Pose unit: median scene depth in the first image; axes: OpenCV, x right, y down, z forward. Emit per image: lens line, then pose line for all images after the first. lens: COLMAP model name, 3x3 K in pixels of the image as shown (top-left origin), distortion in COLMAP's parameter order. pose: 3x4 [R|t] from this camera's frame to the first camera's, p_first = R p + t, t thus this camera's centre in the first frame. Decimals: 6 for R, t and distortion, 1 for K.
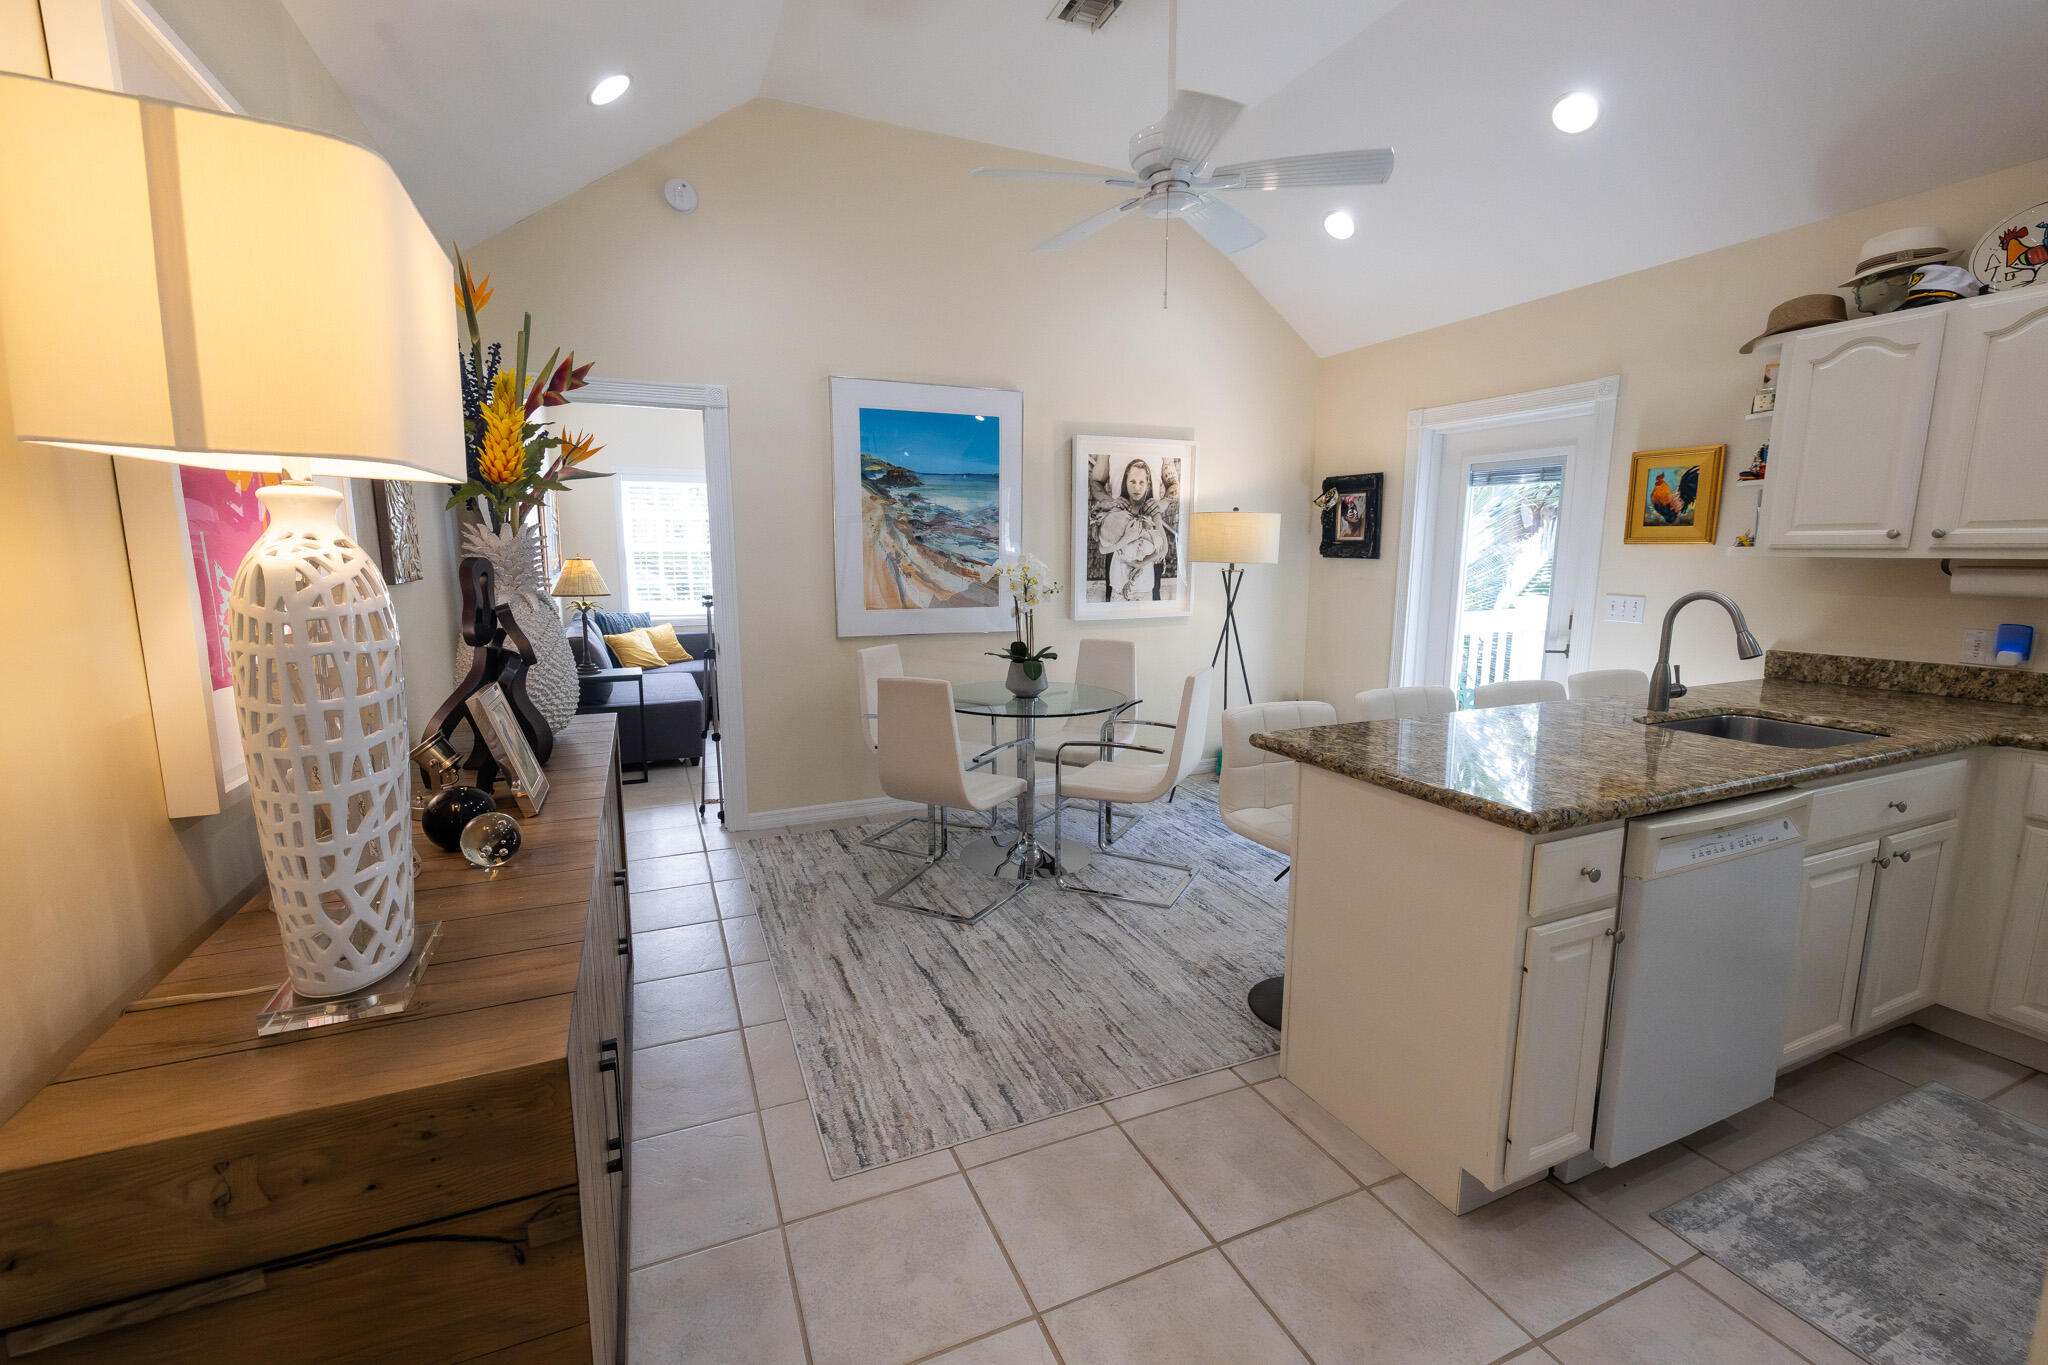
lens RADIAL K [[848.0, 0, 1016.8], [0, 848.0, 675.7], [0, 0, 1]] dist [-0.001246, -0.000586]
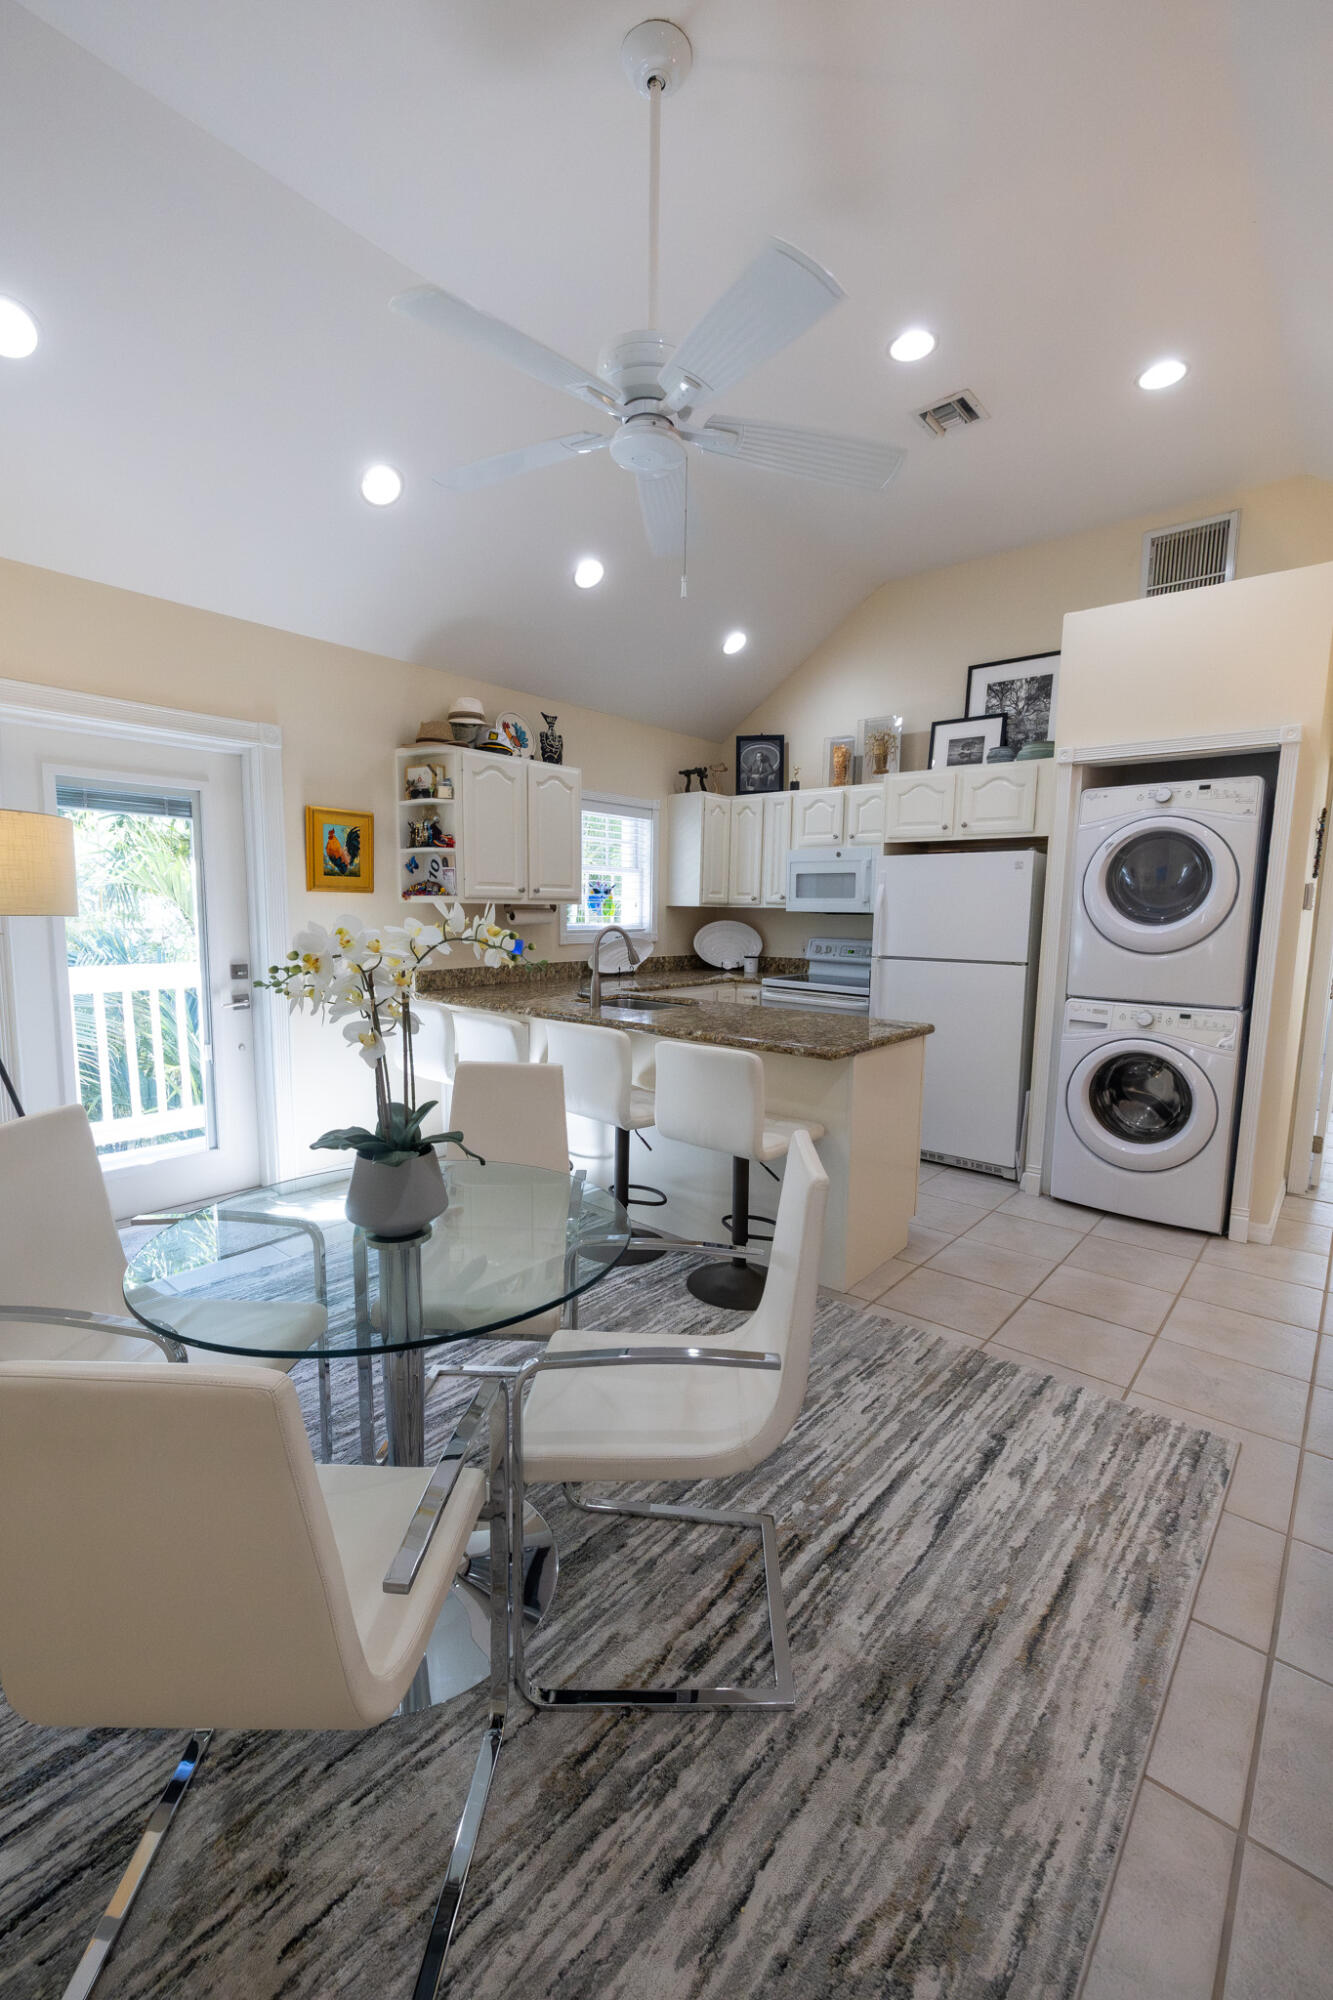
lens RADIAL K [[828.1, 0, 661.7], [0, 828.1, 1002.9], [0, 0, 1]] dist [-0.001246, -0.000586]
pose [[-0.430658, -0.112578, 0.895466, -0.348851], [0.122431, 0.975731, 0.181549, -0.126949], [-0.894172, 0.187819, -0.406423, 0.872415]]
